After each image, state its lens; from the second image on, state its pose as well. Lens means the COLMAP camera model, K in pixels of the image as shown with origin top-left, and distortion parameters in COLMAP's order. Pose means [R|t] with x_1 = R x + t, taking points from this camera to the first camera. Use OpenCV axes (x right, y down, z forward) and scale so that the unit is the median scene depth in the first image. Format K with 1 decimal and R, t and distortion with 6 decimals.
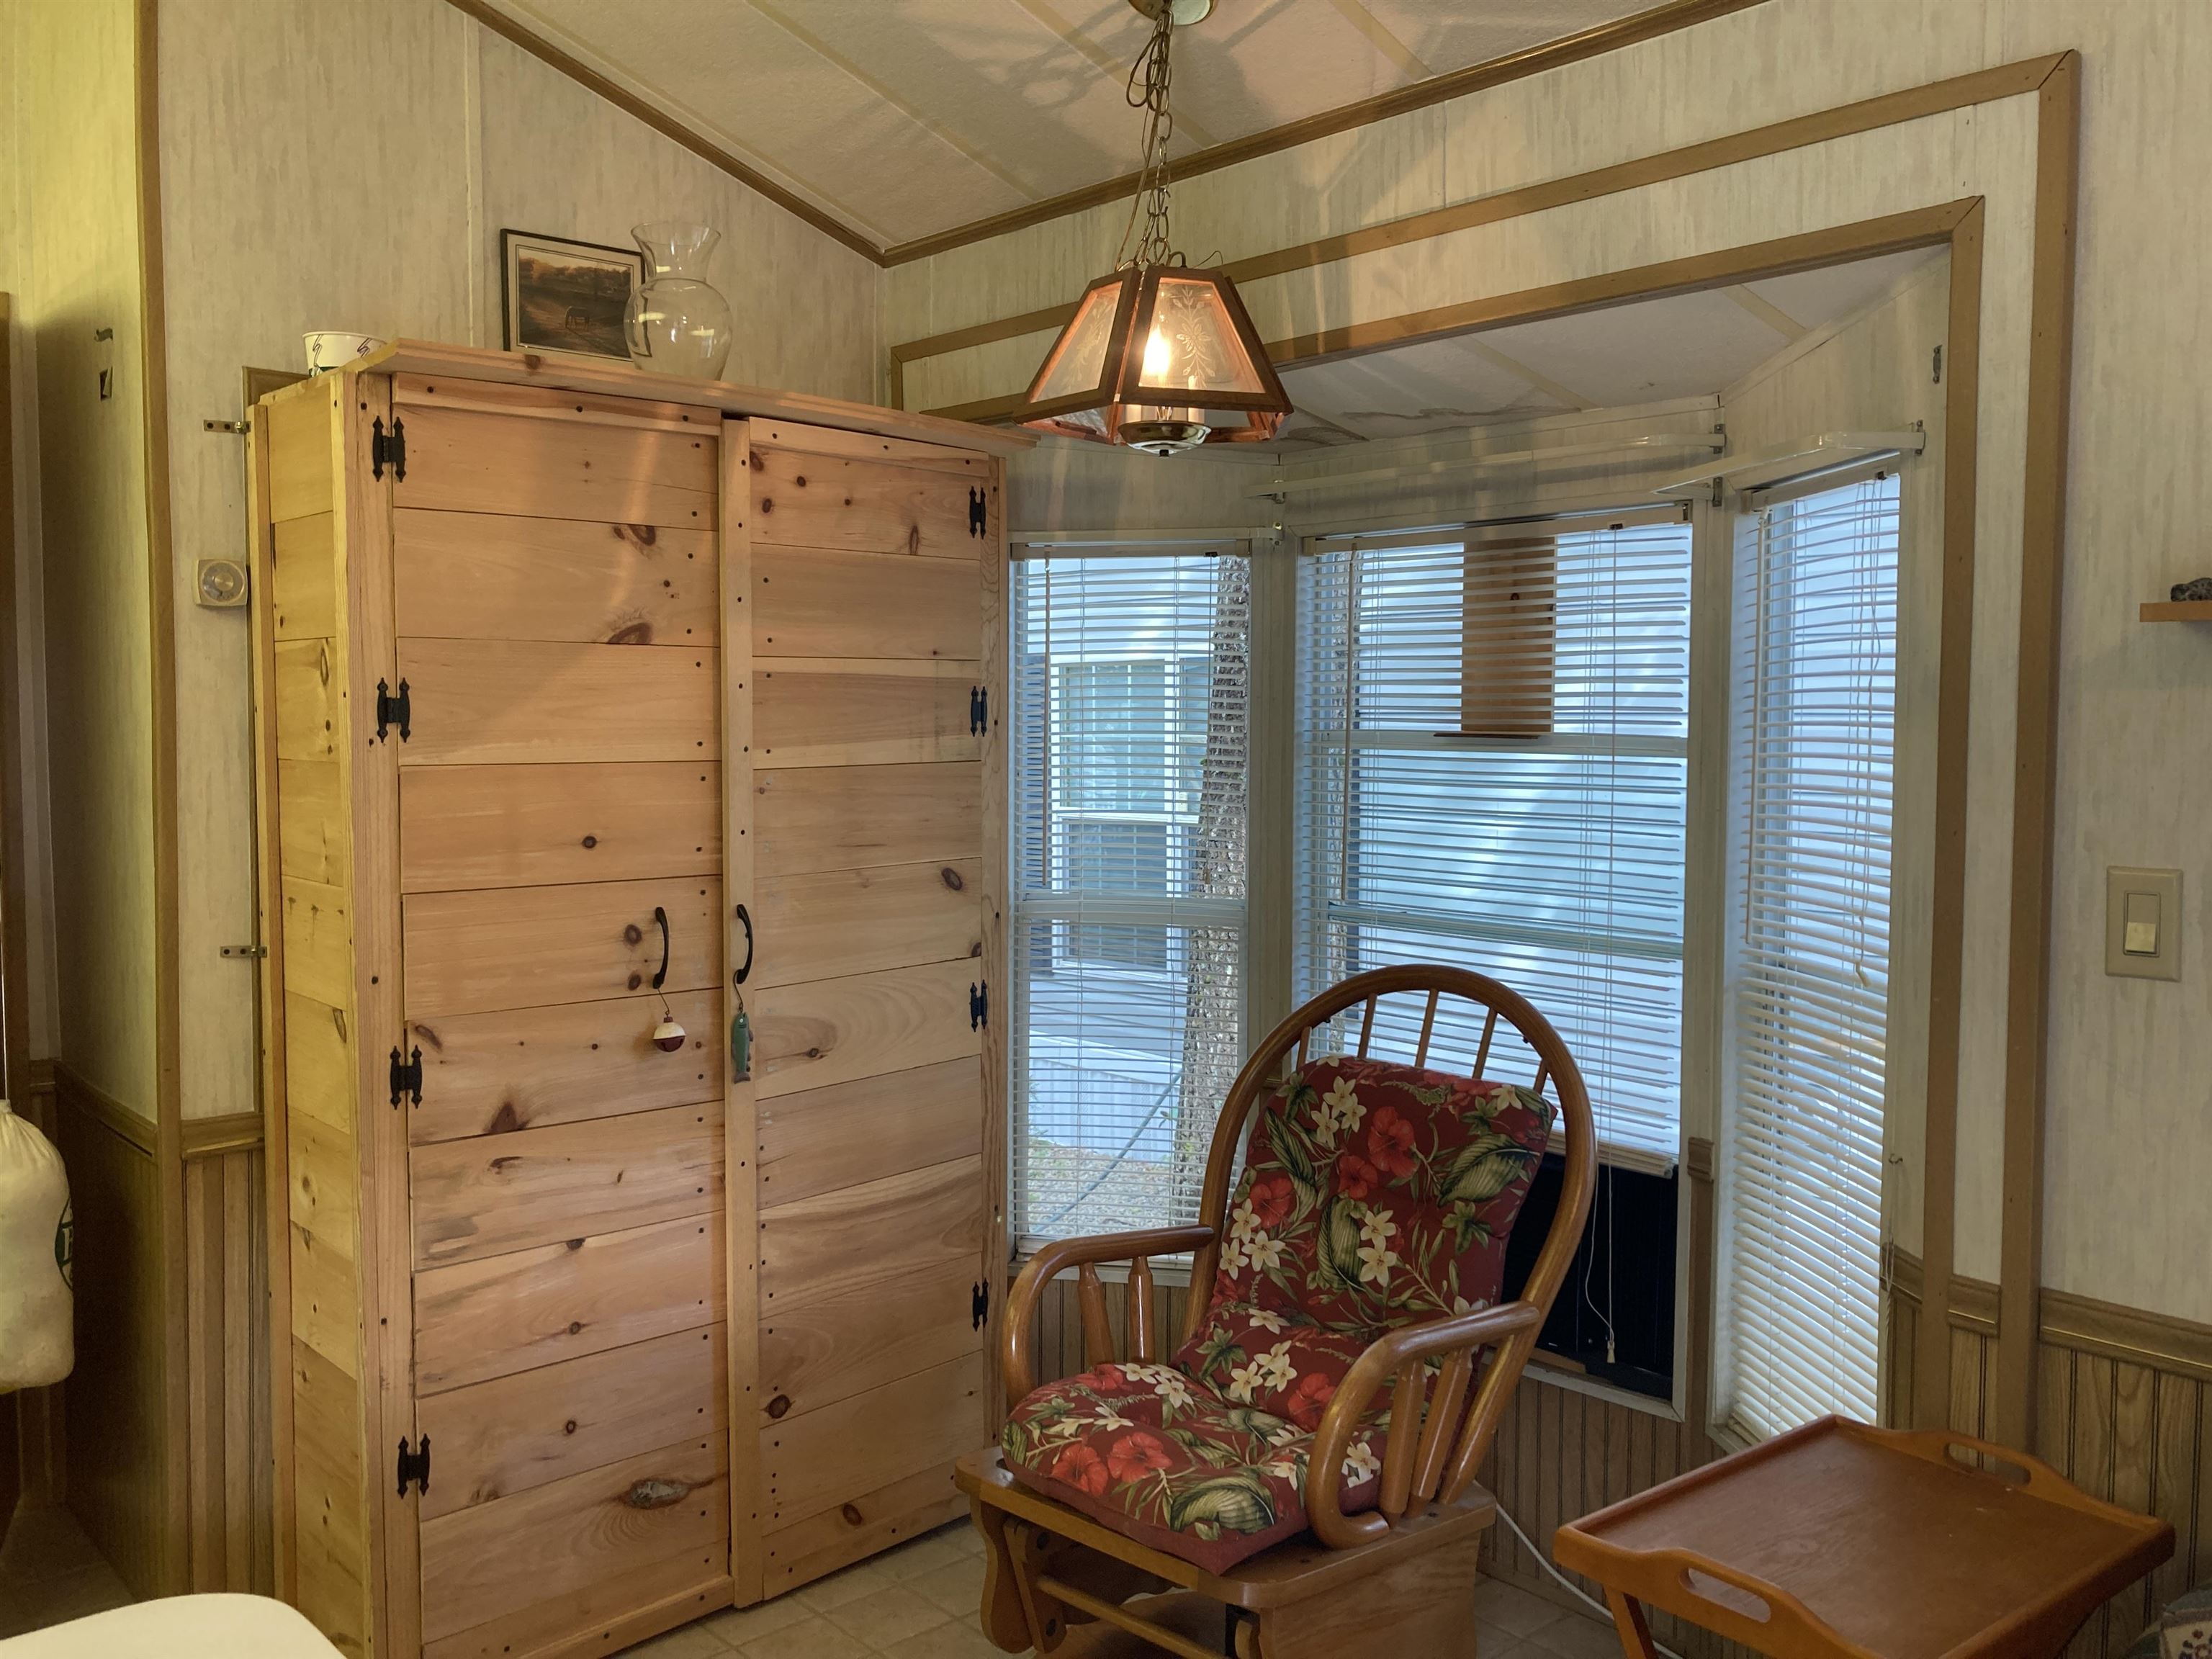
lens RADIAL K [[1814.4, 0, 1098.4], [0, 1814.4, 801.3], [0, 0, 1]] dist [0.037748, -0.046499]
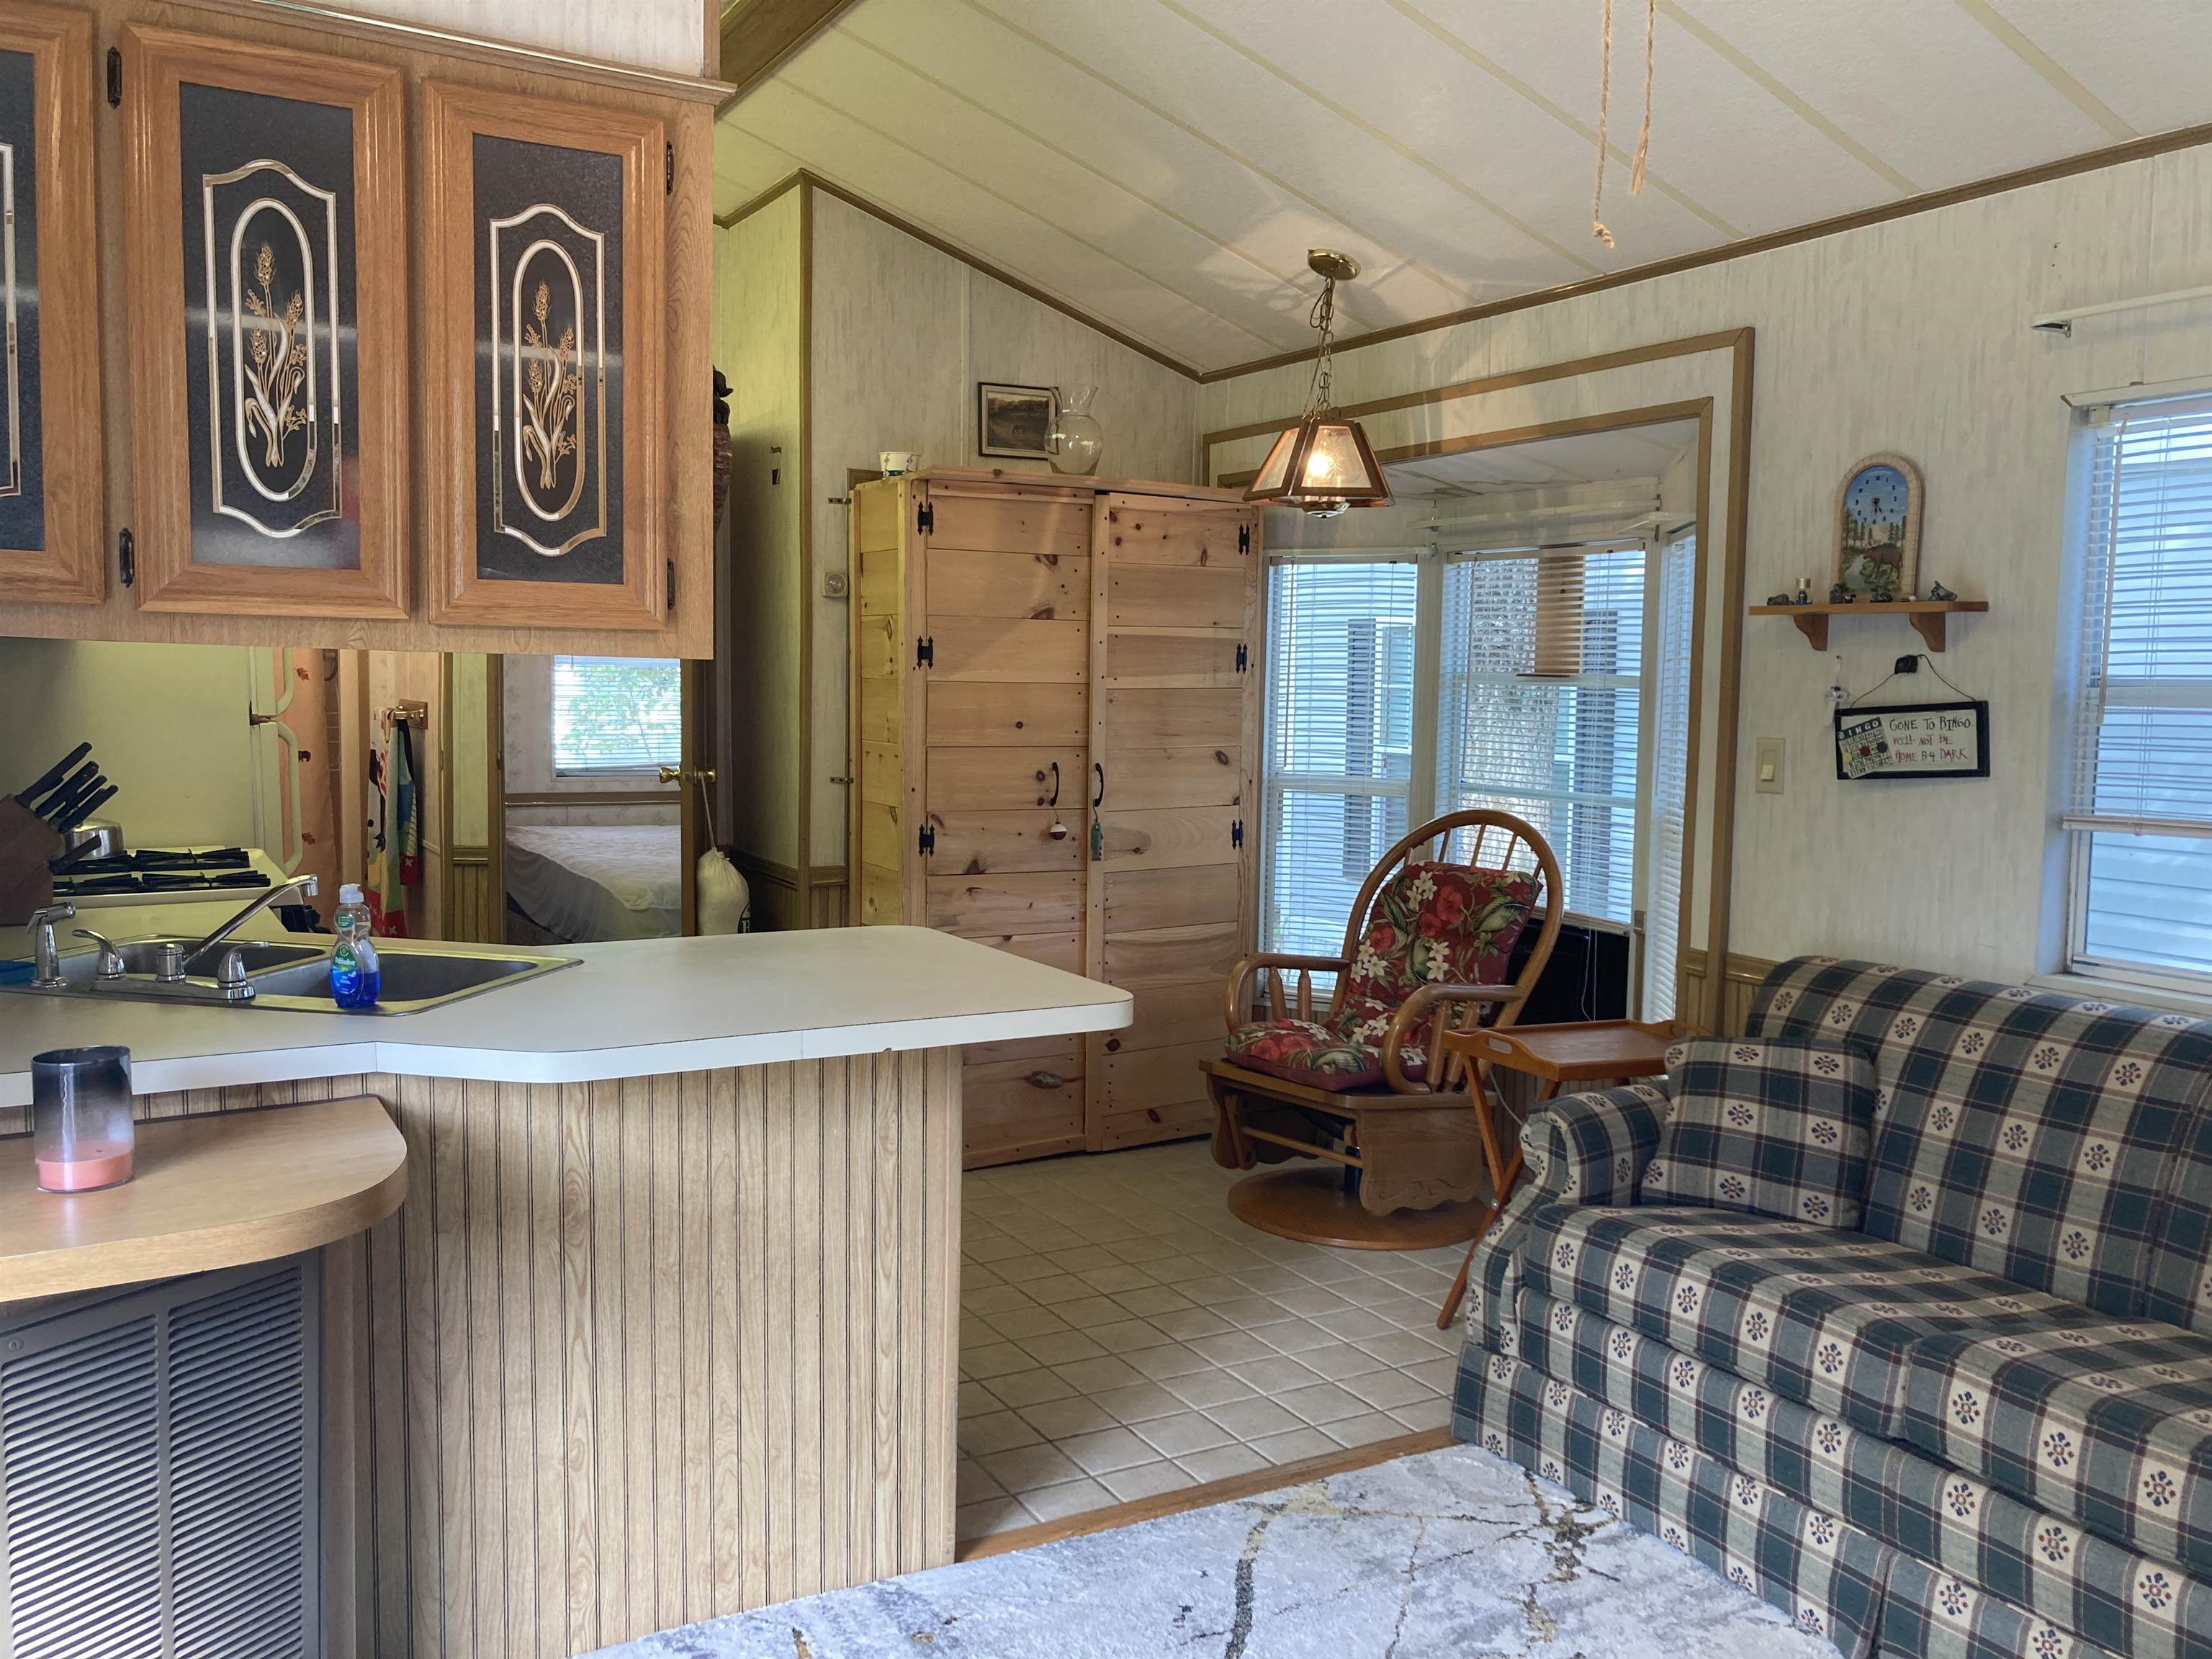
lens RADIAL K [[1814.4, 0, 1086.9], [0, 1814.4, 811.5], [0, 0, 1]] dist [0.037748, -0.046499]
pose [[0.973242, 0.031508, -0.227614, 0.212002], [-0.025322, 0.999228, 0.030047, 0.053170], [0.228385, -0.023479, 0.973288, -0.787051]]
